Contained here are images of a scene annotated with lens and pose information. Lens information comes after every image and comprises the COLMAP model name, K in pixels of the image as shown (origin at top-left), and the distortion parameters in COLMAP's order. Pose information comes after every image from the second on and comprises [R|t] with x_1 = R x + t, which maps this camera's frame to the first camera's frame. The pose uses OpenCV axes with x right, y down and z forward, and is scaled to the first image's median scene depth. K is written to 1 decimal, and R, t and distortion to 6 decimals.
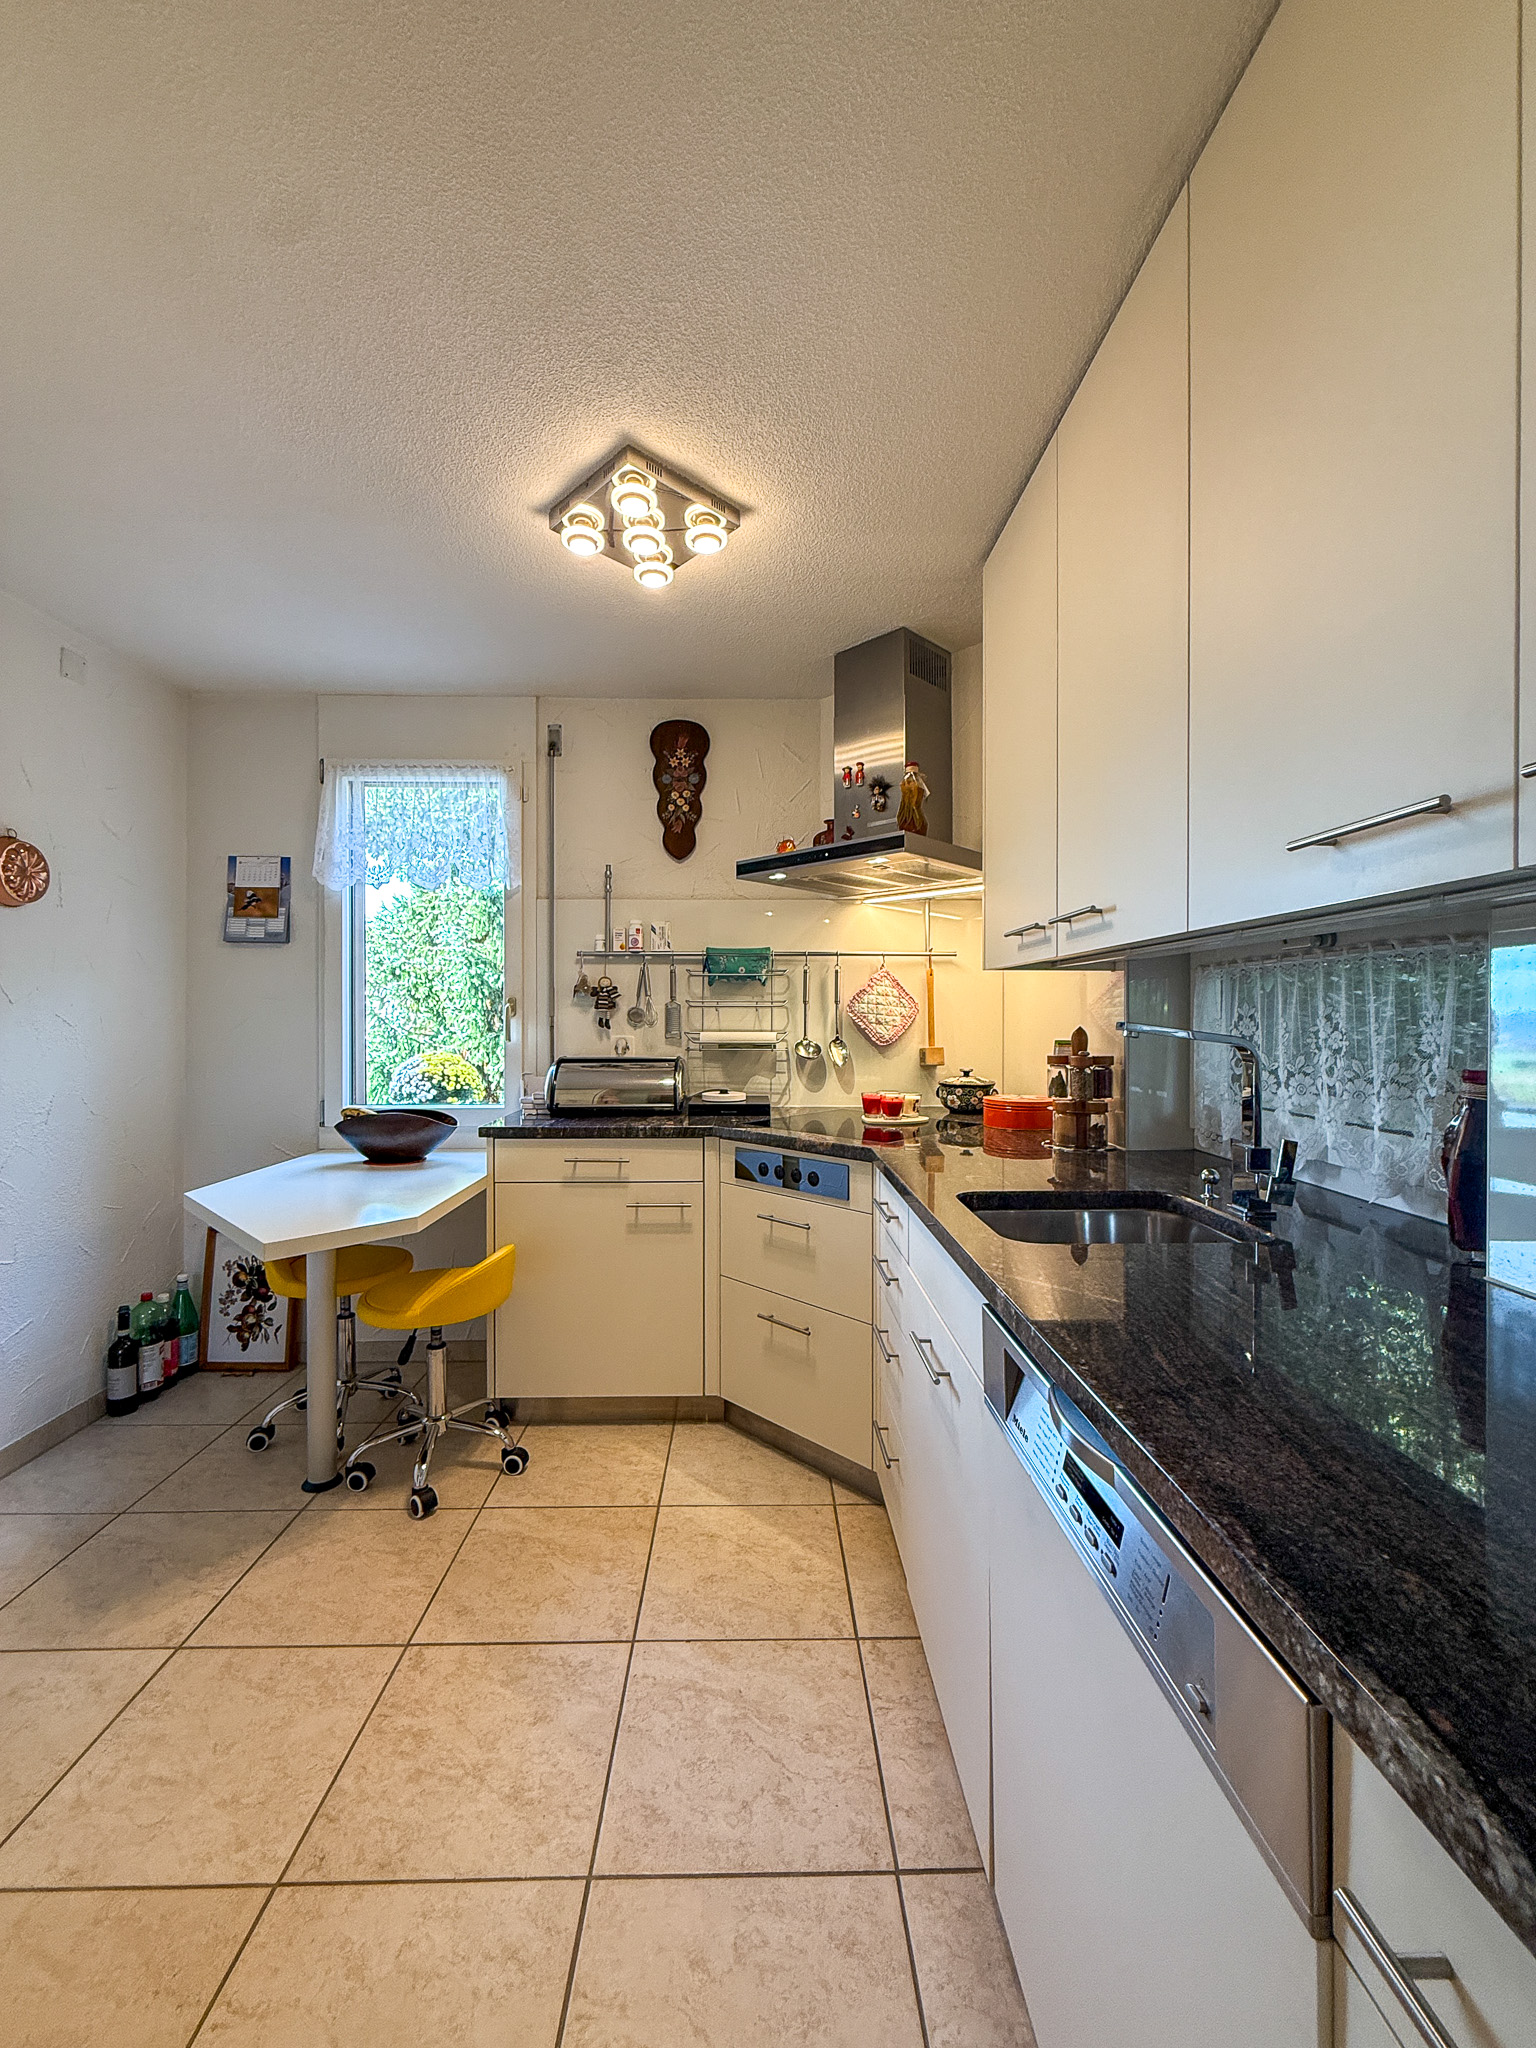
lens RADIAL K [[845.8, 0, 767.7], [0, 845.8, 1017.2], [0, 0, 1]] dist [-0.000207, -0.001174]
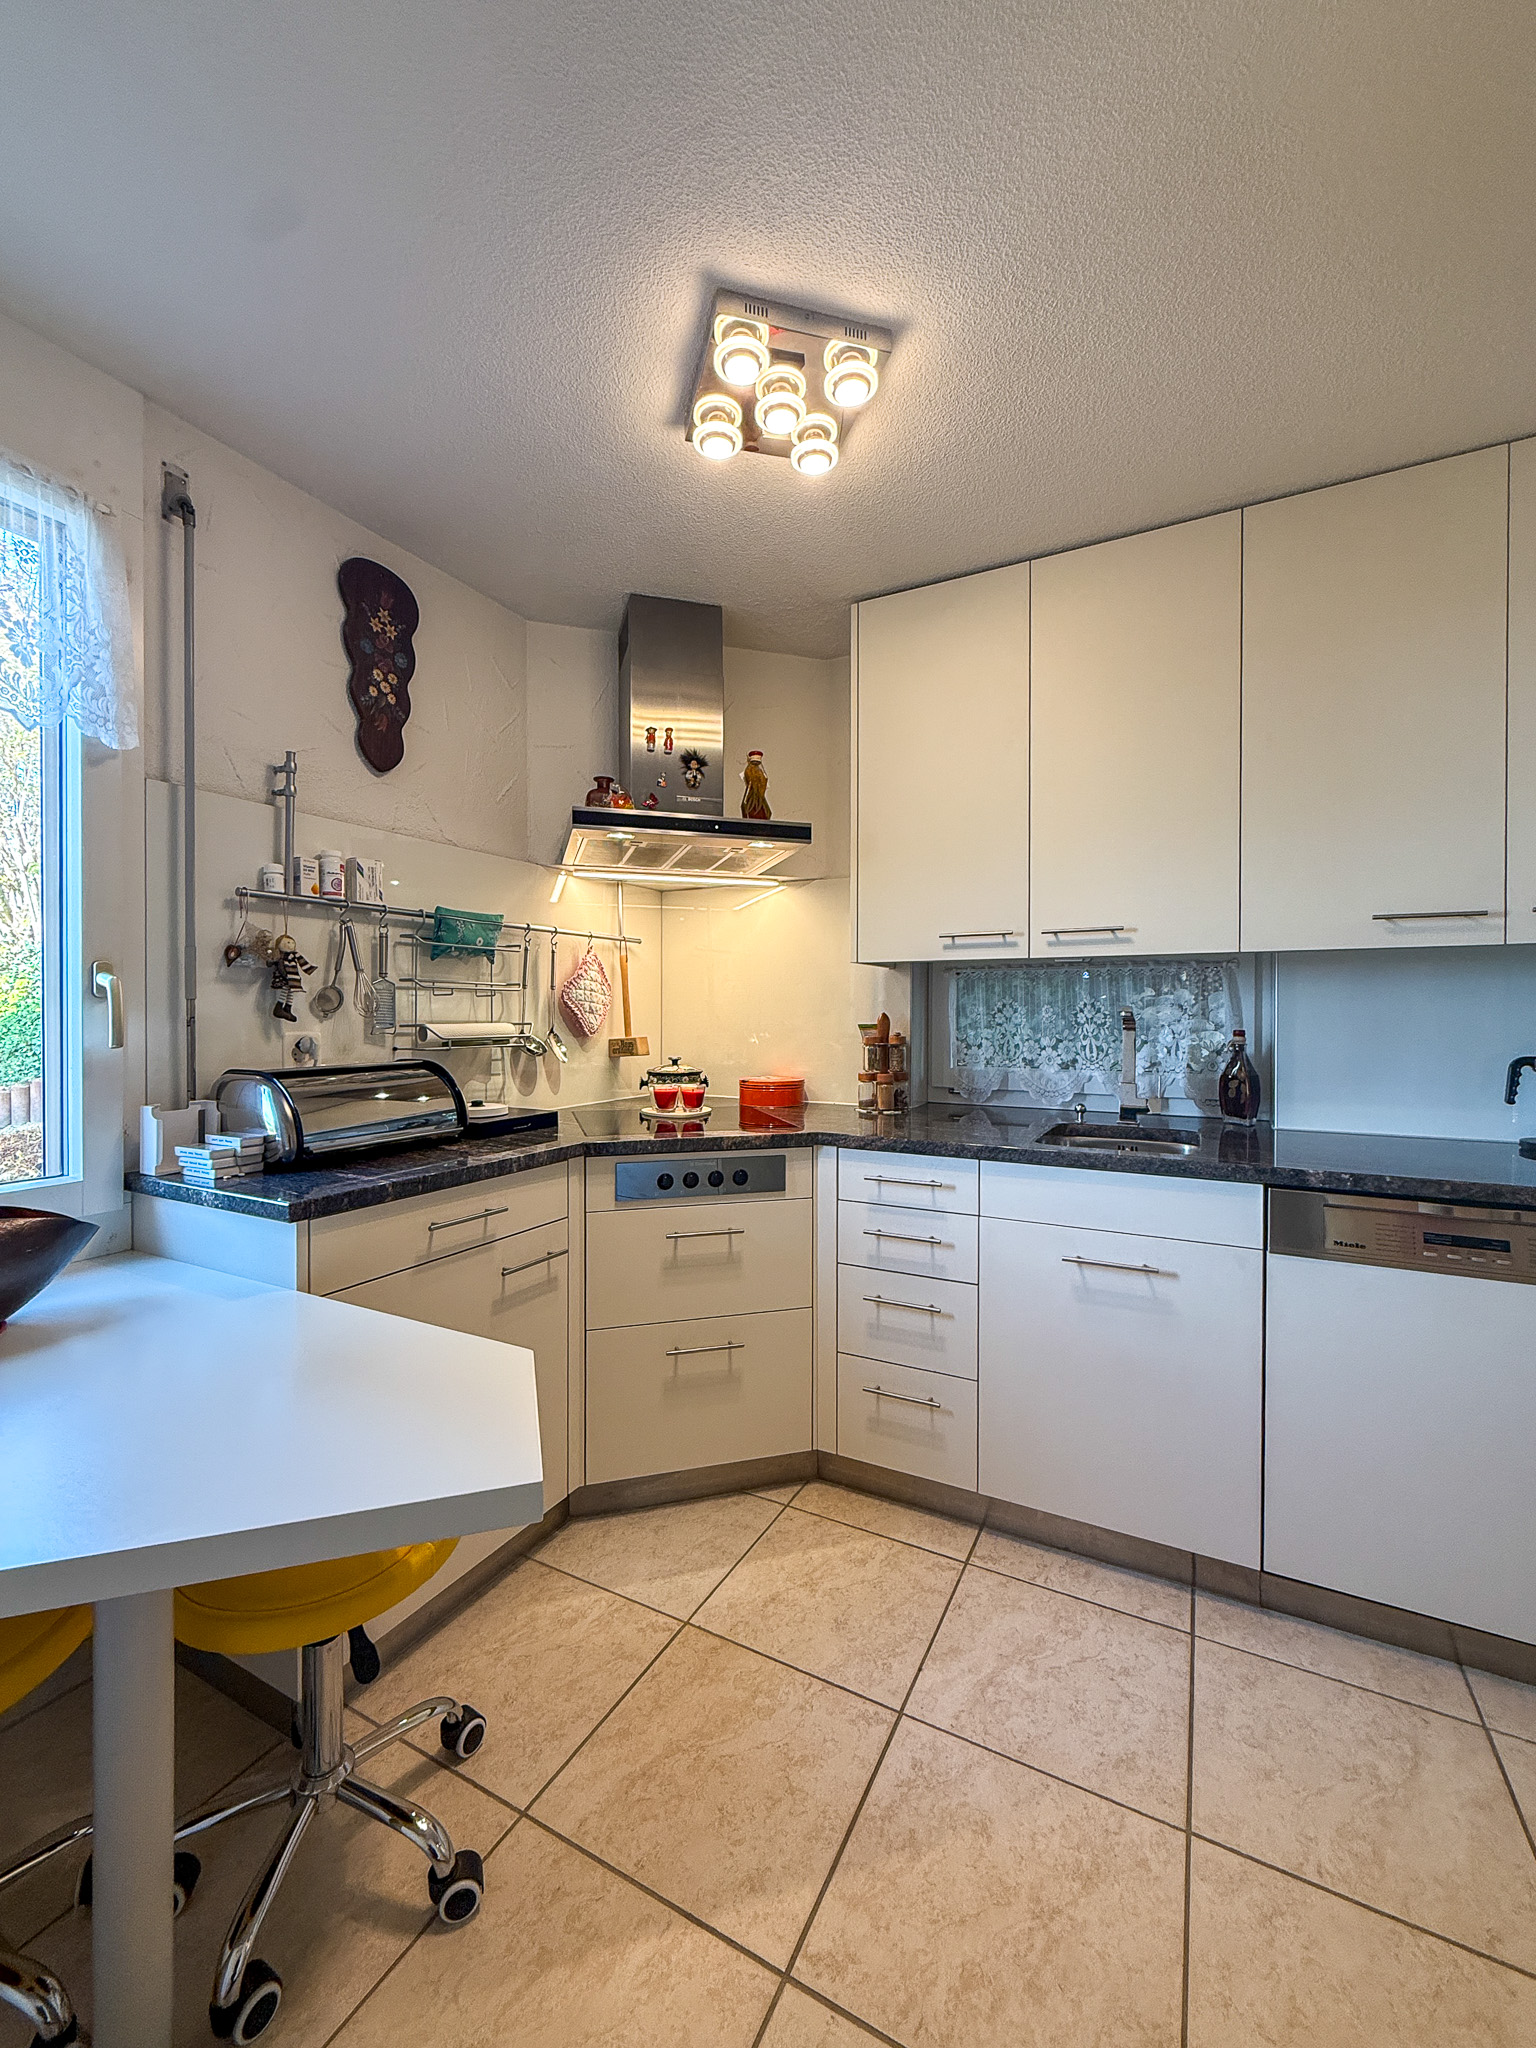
lens RADIAL K [[845.8, 0, 772.6], [0, 845.8, 1017.9], [0, 0, 1]] dist [-0.000207, -0.001174]
pose [[0.463480, -0.005019, 0.886093, -0.573757], [0.000790, 0.999986, 0.005251, 0.008815], [-0.886107, -0.001734, 0.463477, 0.413183]]
